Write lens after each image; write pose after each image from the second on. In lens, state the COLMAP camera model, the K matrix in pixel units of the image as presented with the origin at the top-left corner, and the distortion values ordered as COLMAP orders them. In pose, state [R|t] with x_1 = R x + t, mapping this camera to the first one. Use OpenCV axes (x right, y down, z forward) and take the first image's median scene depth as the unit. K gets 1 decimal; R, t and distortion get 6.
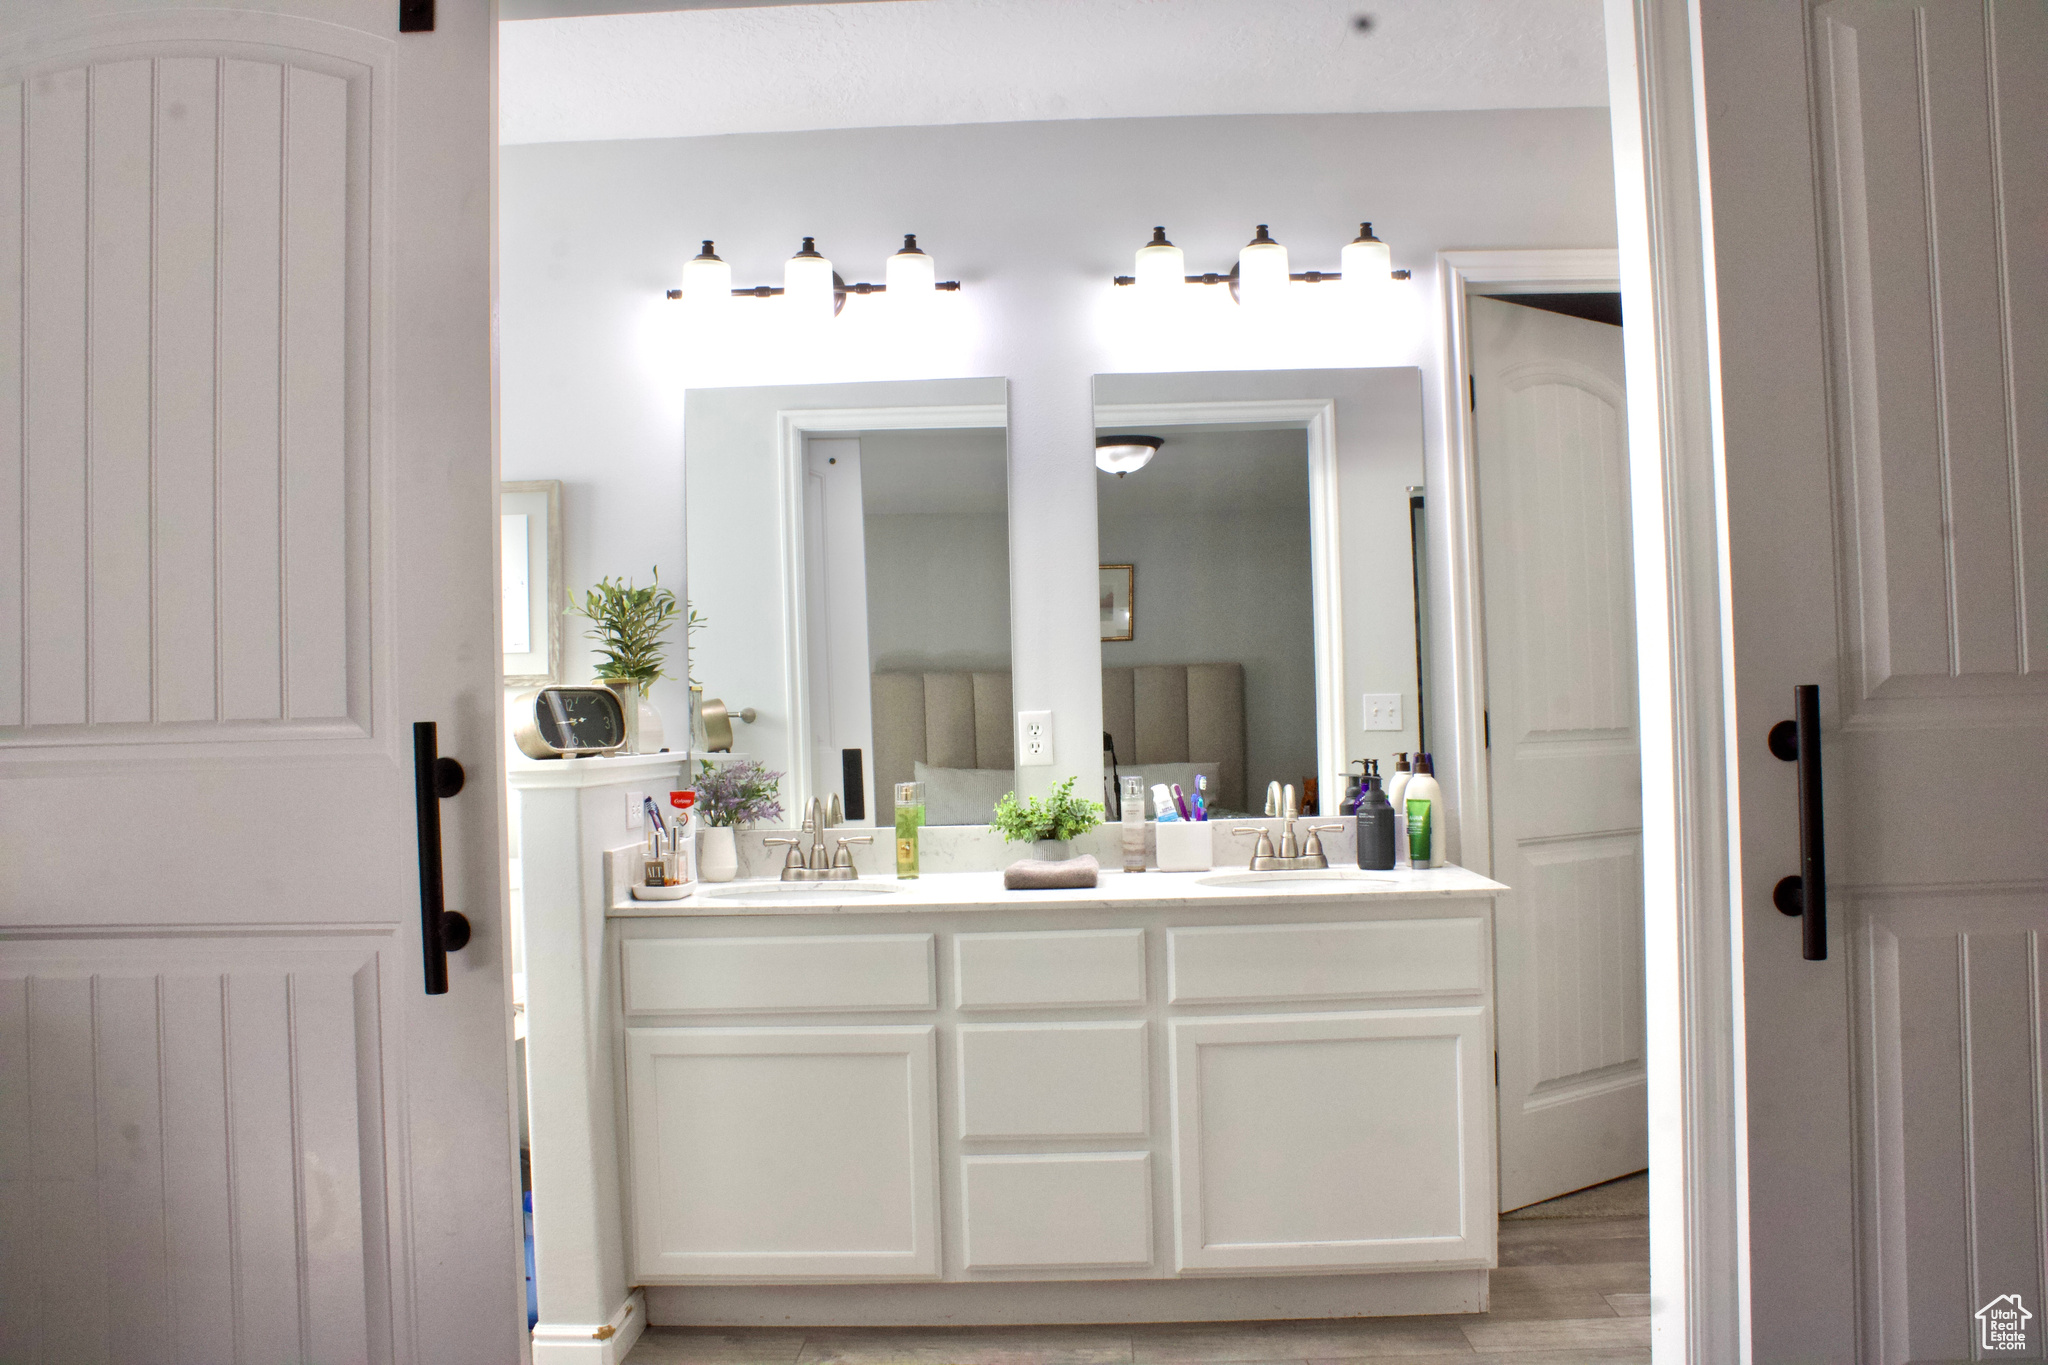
lens RADIAL K [[1703.0, 0, 1024.0], [0, 1703.0, 682.5], [0, 0, 1]] dist [-0.187407, 0.184458]
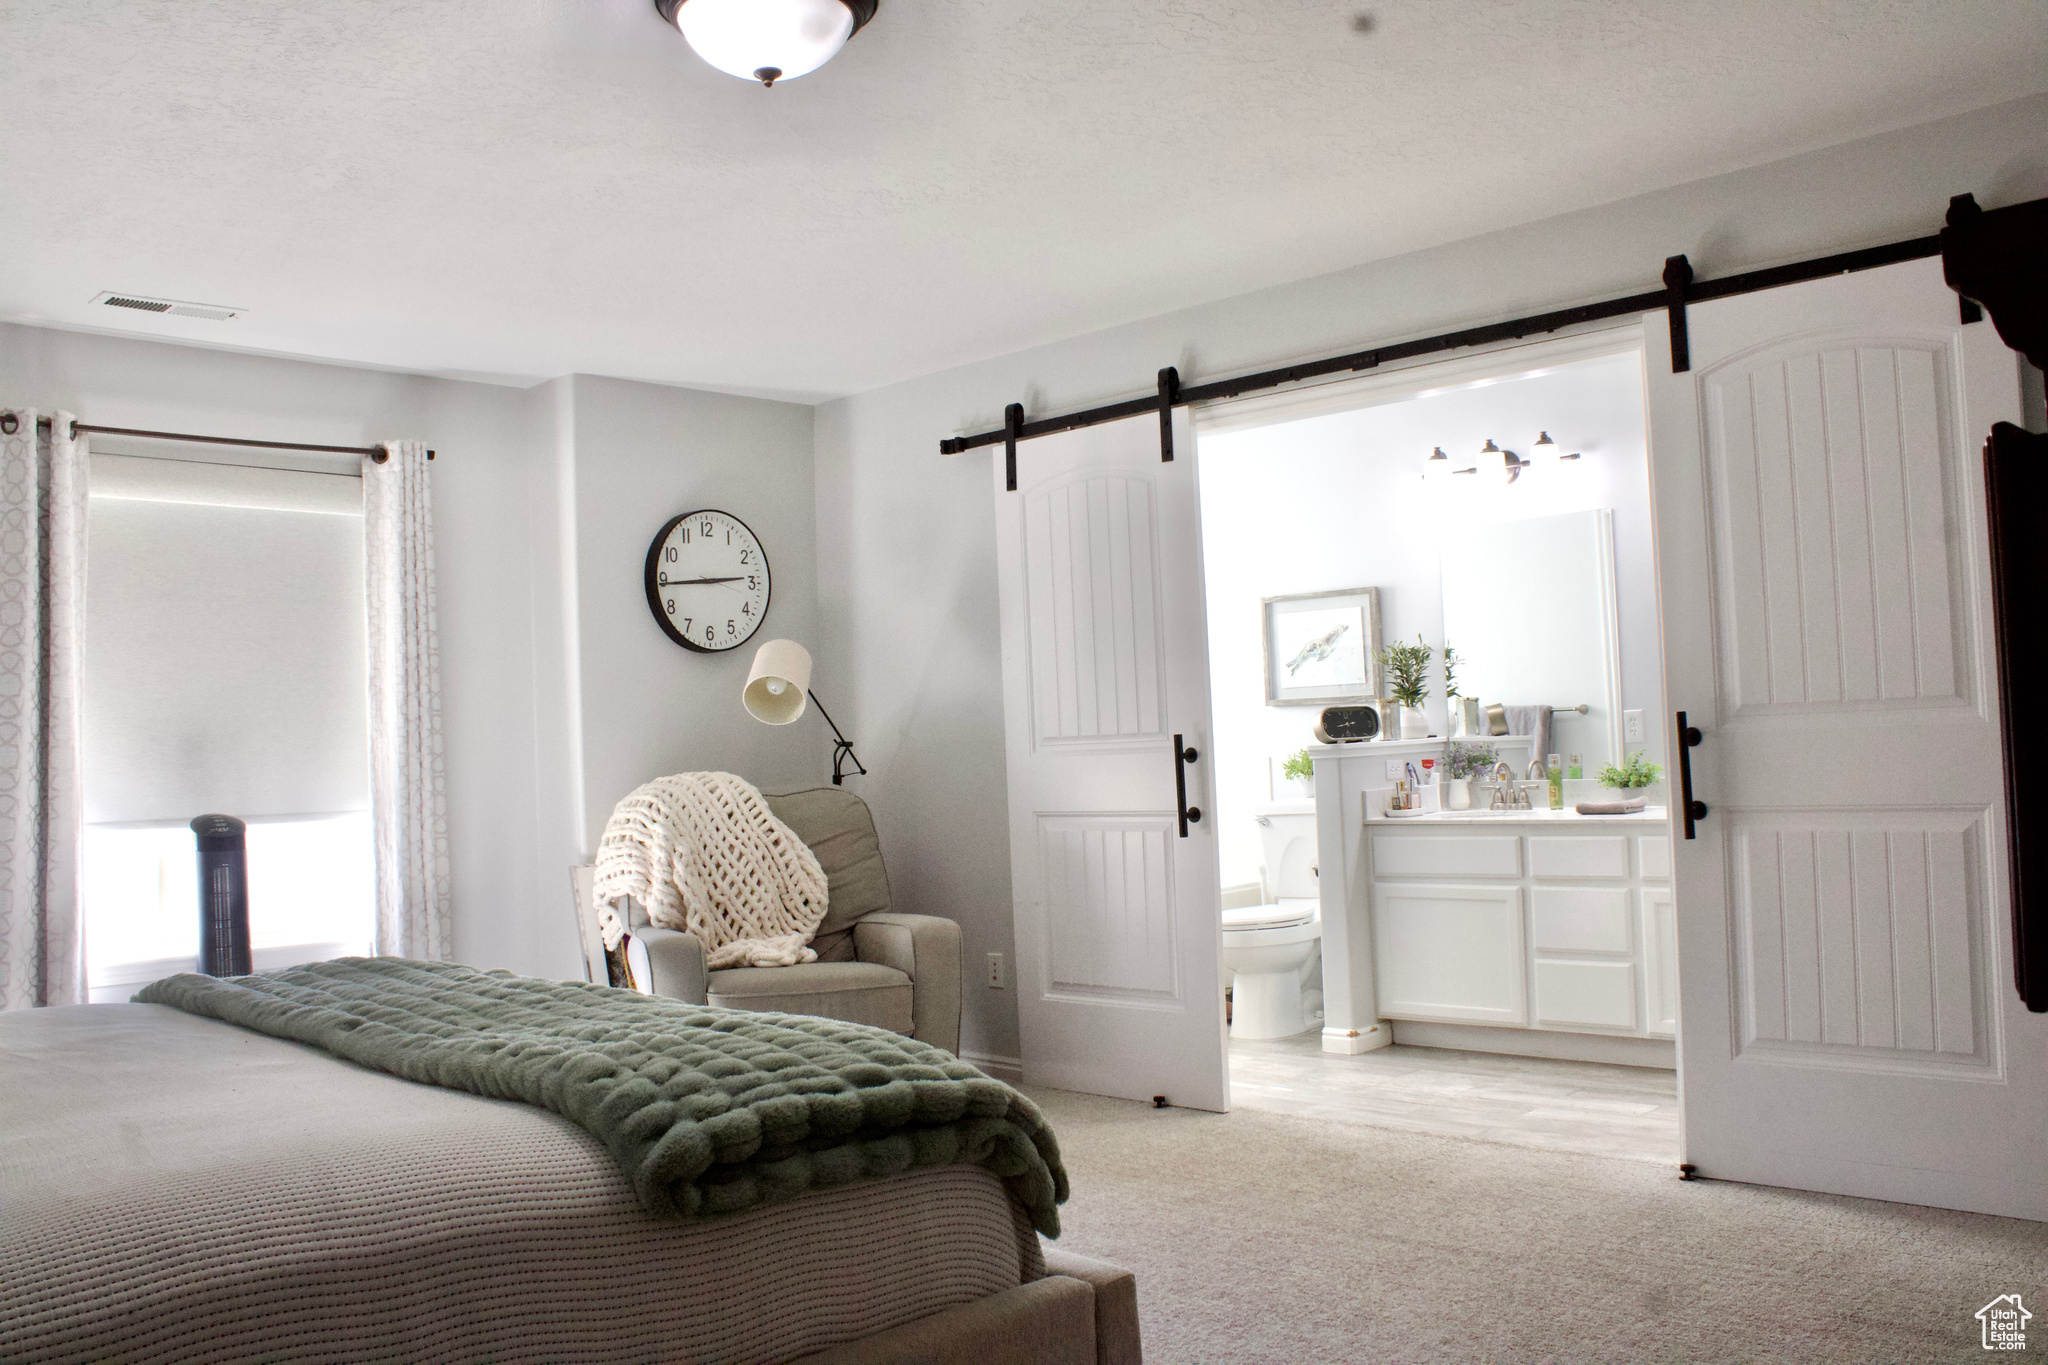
lens RADIAL K [[1703.0, 0, 1024.0], [0, 1703.0, 682.5], [0, 0, 1]] dist [-0.187407, 0.184458]
pose [[0.741000, -0.029254, -0.670867, 0.774927], [0.042729, 0.999080, 0.003630, -0.048357], [0.670144, -0.031355, 0.741569, -0.707140]]
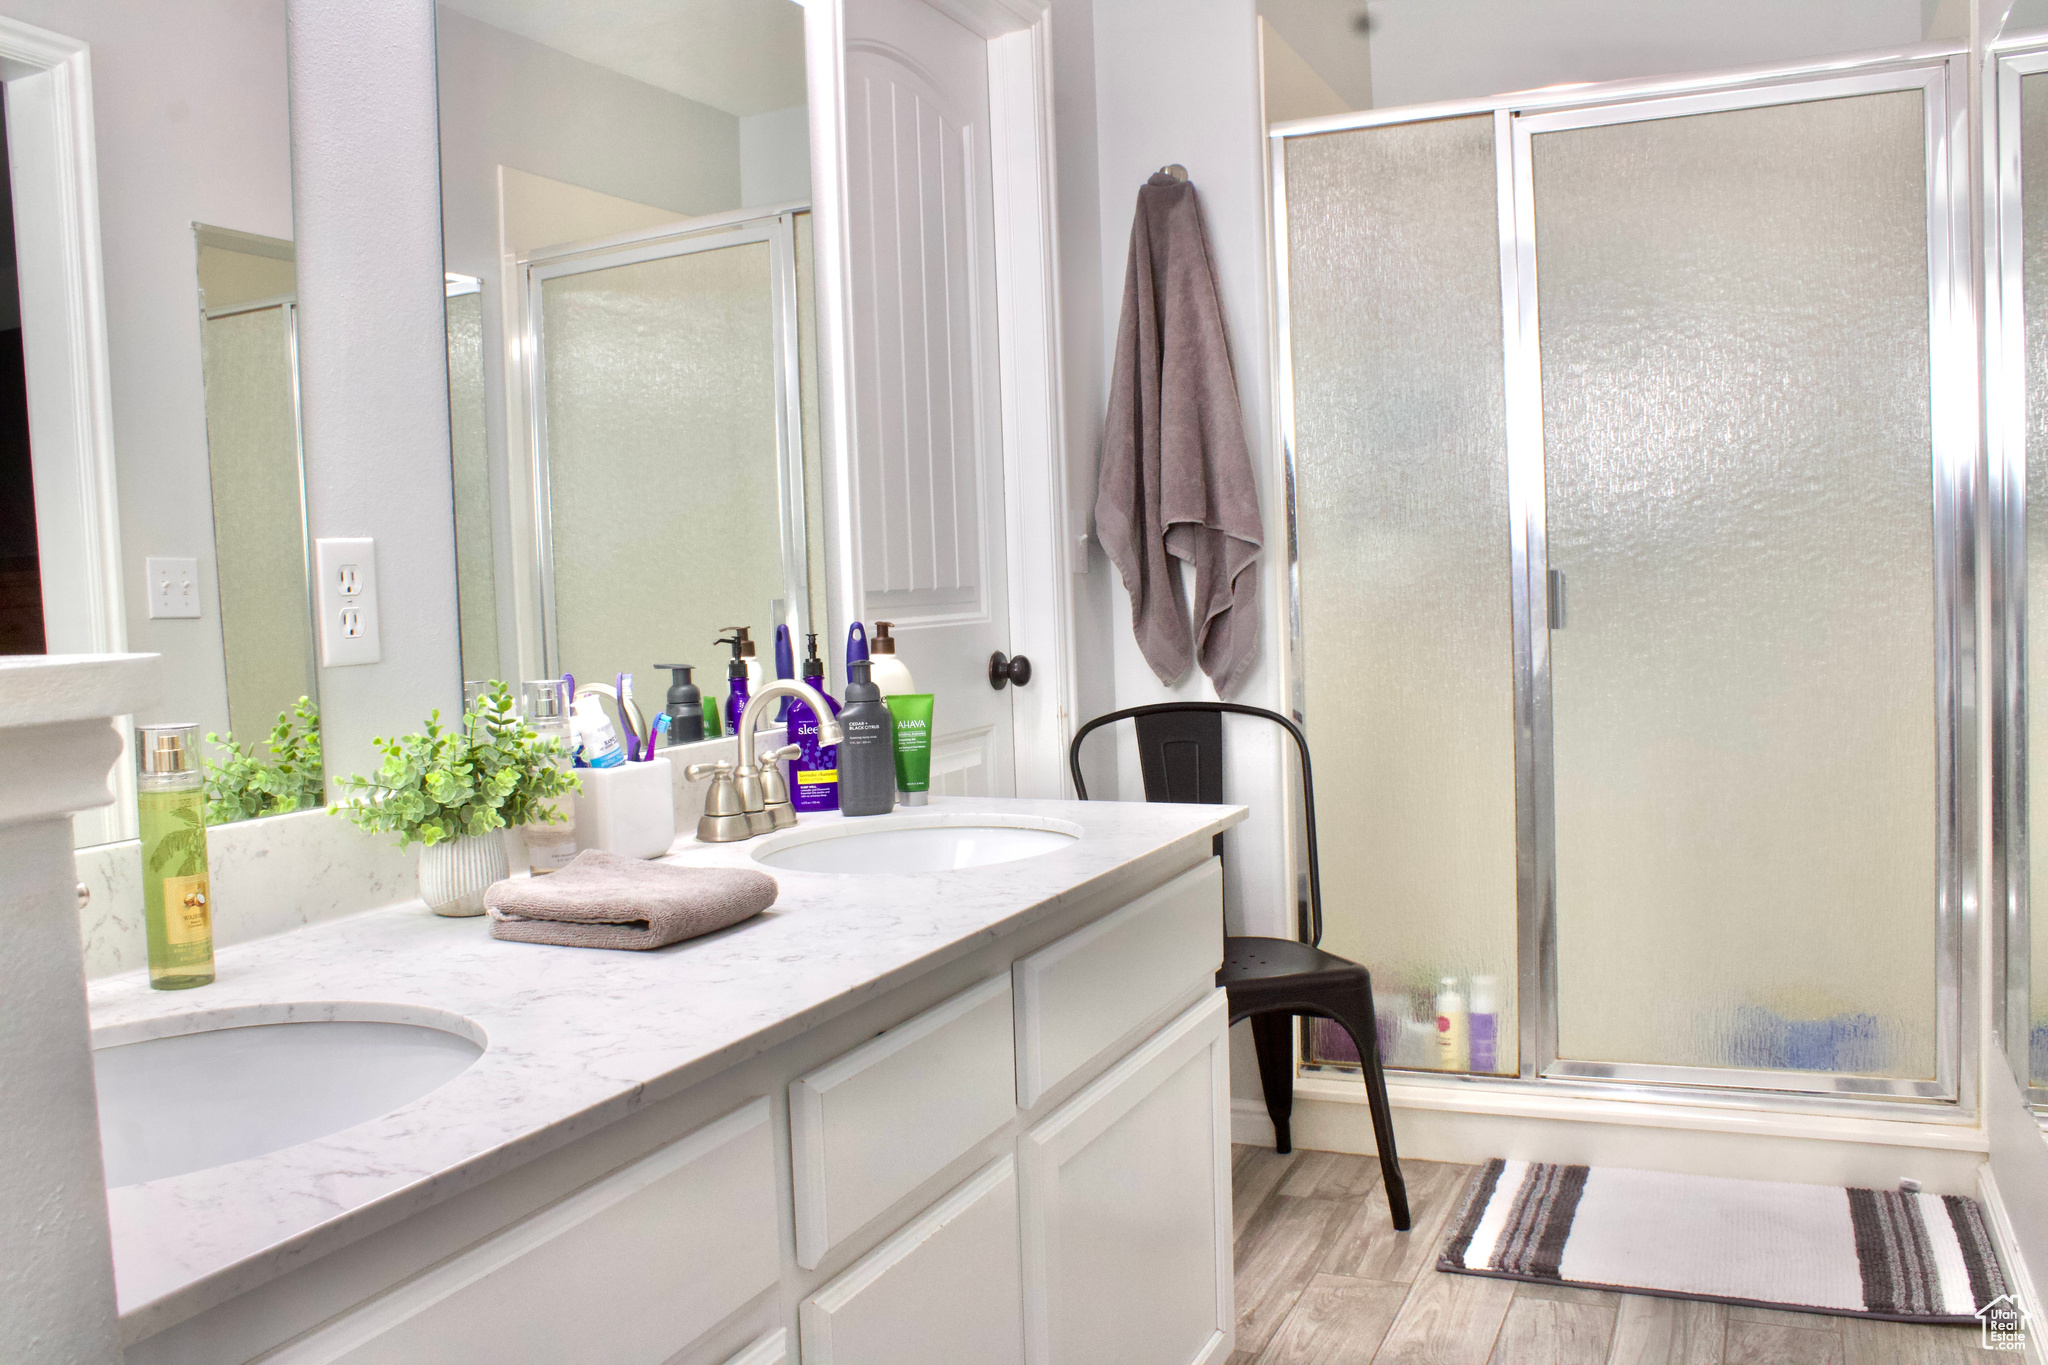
lens RADIAL K [[1703.0, 0, 1024.0], [0, 1703.0, 682.5], [0, 0, 1]] dist [-0.187407, 0.184458]
pose [[0.374027, -0.034566, 0.926773, -0.390195], [-0.032477, 0.998204, 0.050337, 0.031385], [-0.926849, -0.048927, 0.372233, 0.808074]]
